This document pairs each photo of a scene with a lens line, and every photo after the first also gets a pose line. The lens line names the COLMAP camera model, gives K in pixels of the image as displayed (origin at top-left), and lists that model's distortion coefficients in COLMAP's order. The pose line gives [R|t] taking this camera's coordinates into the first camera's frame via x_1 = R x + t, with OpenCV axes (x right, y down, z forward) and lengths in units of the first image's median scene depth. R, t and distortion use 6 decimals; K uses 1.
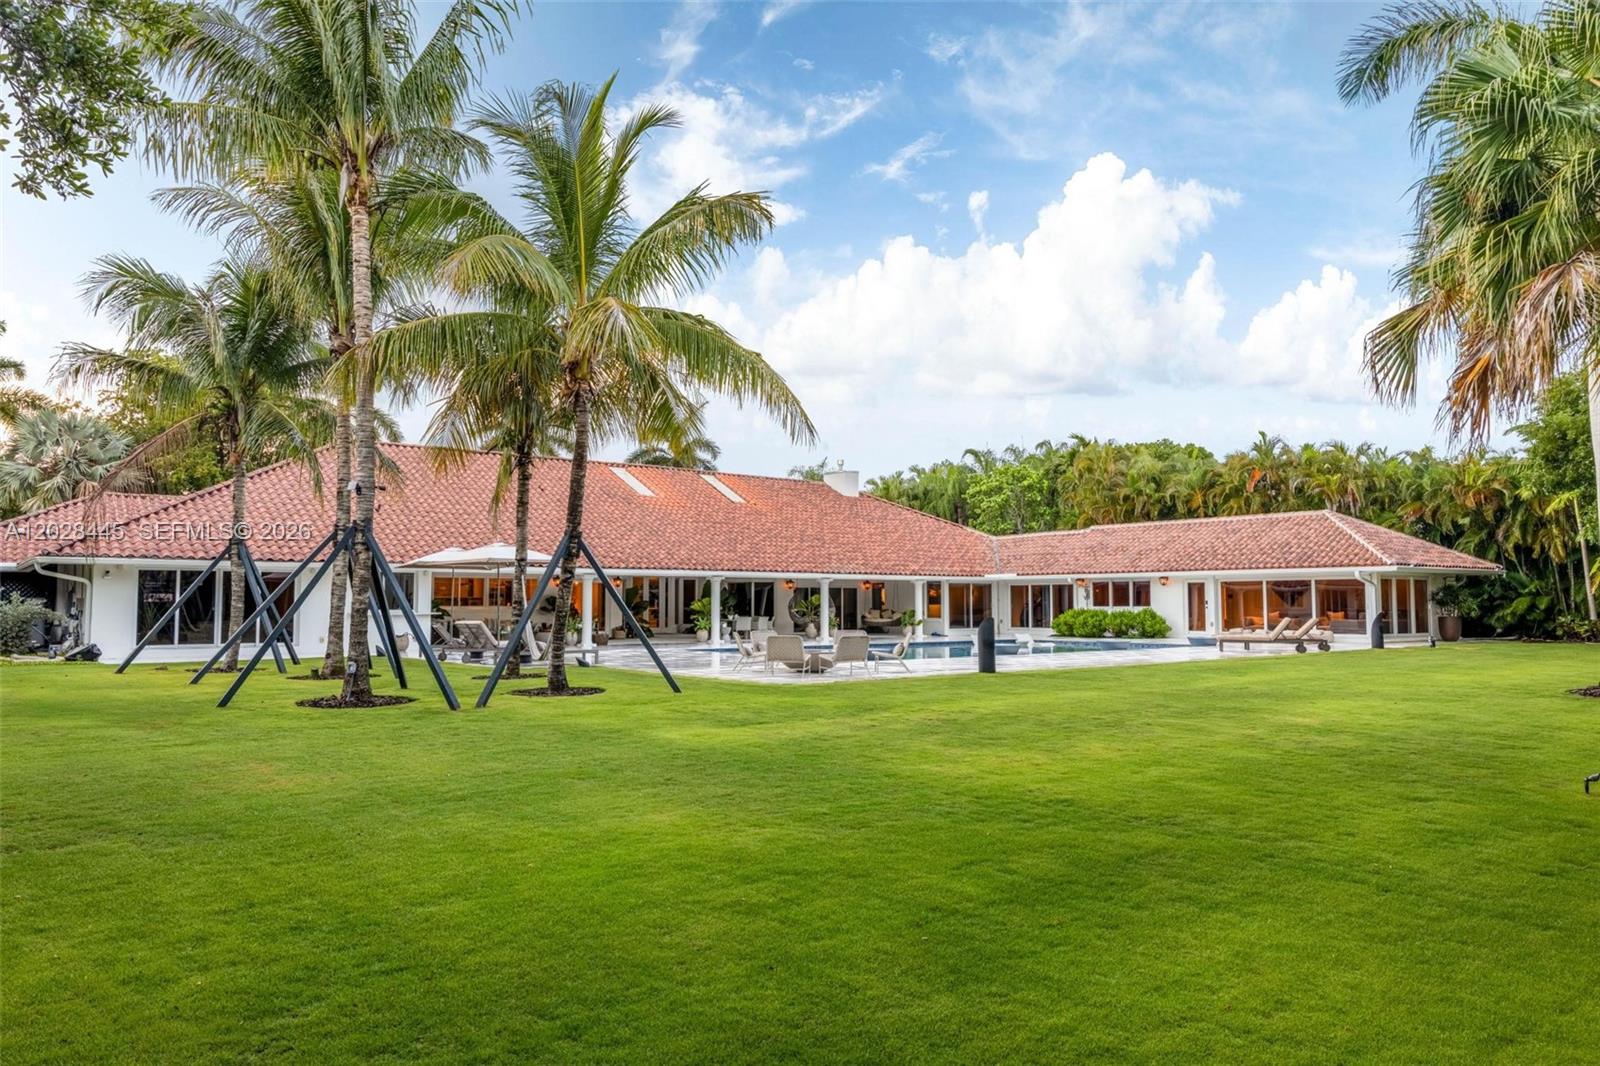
lens RADIAL K [[1070.6, 0, 800.0], [0, 1070.6, 533.0], [0, 0, 1]] dist [-0.000292, 0.002407]
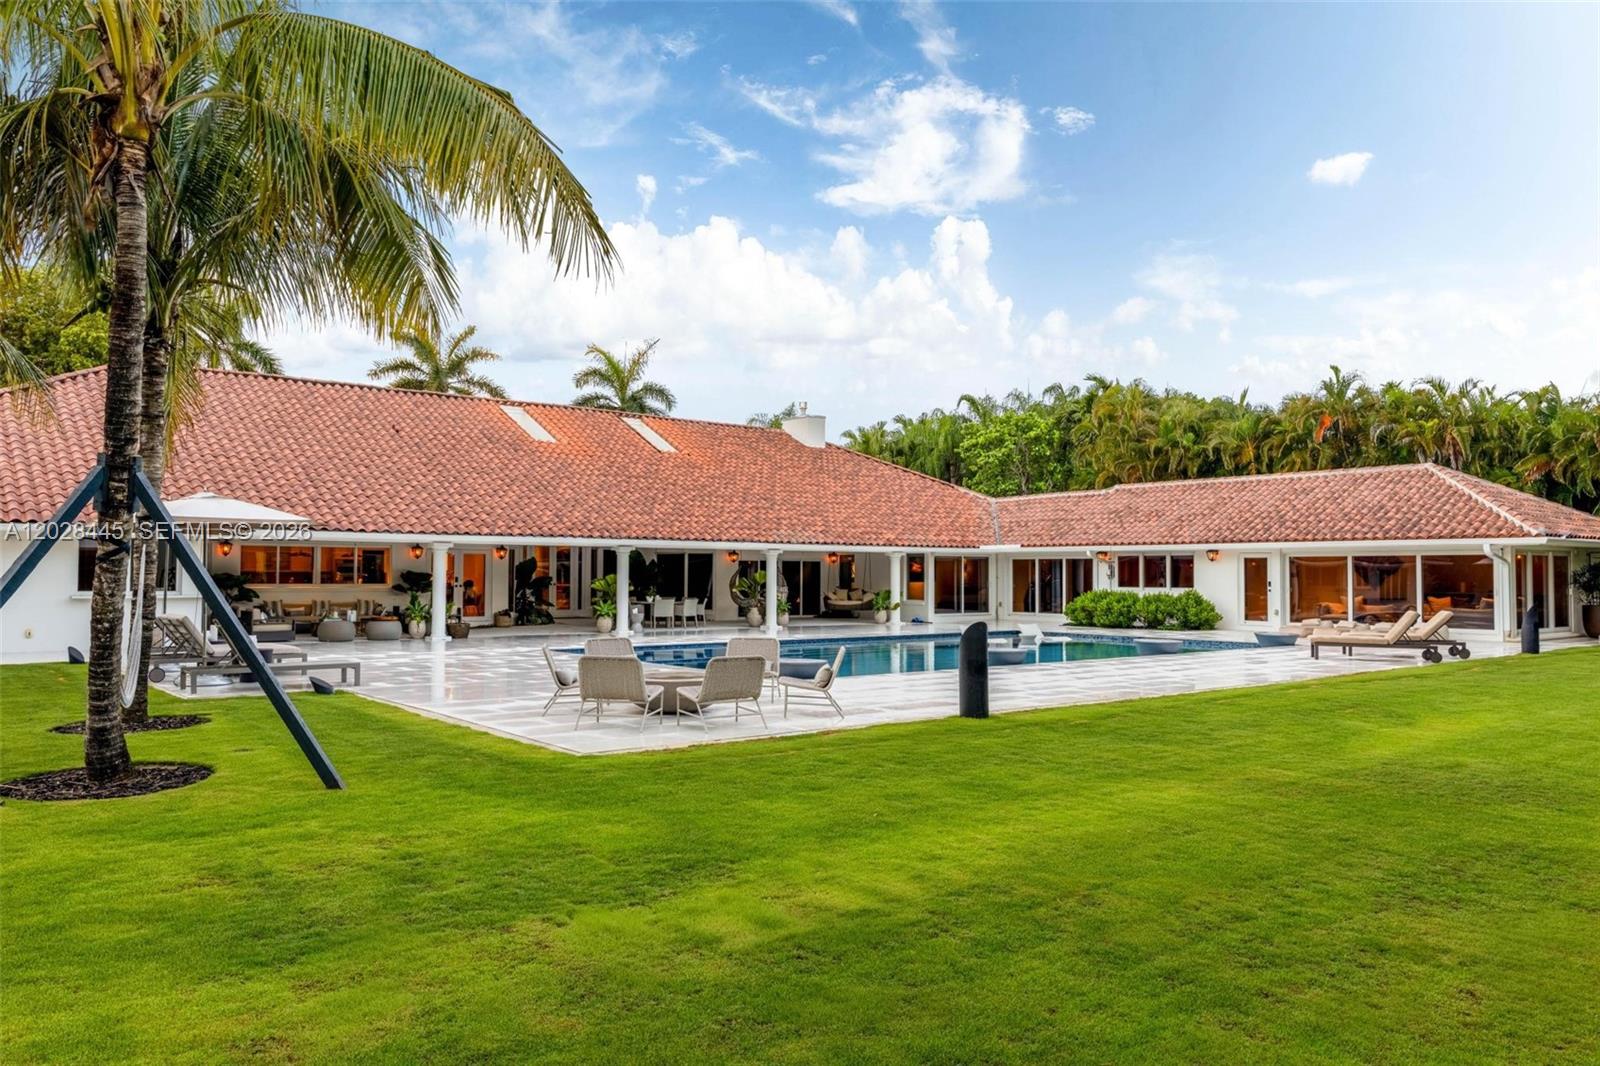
lens RADIAL K [[1070.6, 0, 800.0], [0, 1070.6, 533.0], [0, 0, 1]] dist [-0.000292, 0.002407]
pose [[0.999984, 0.005614, -0.000684, 0.040107], [-0.005592, 0.999543, 0.029698, 0.006906], [0.000850, -0.029693, 0.999559, 0.209969]]
